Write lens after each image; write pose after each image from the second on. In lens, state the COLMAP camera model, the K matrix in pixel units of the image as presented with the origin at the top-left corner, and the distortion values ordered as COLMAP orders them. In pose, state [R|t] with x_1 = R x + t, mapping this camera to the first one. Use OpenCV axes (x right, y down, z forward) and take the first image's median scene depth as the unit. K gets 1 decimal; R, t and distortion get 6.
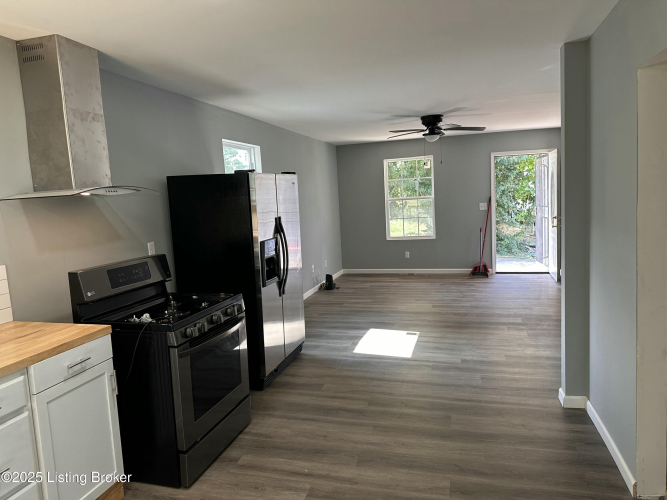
lens RADIAL K [[464.4, 0, 331.8], [0, 464.4, 247.3], [0, 0, 1]] dist [0.020852, -0.032670]
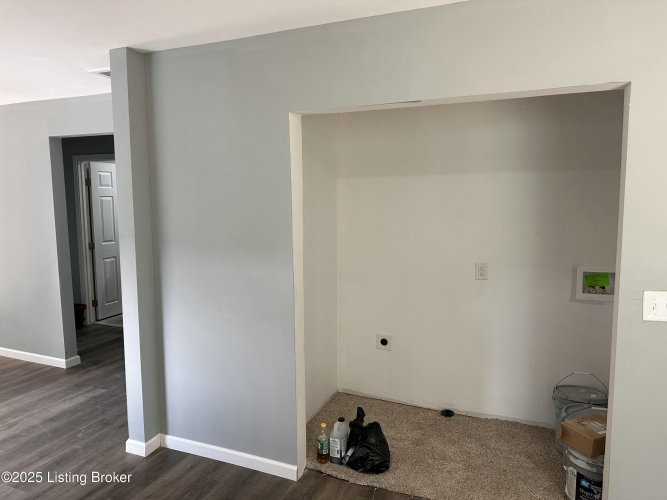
lens RADIAL K [[464.4, 0, 331.8], [0, 464.4, 247.3], [0, 0, 1]] dist [0.020852, -0.032670]
pose [[0.129069, -0.048498, 0.990449, -0.361380], [0.105726, 0.993783, 0.034884, -0.054364], [-0.985983, 0.100213, 0.133394, 0.568998]]
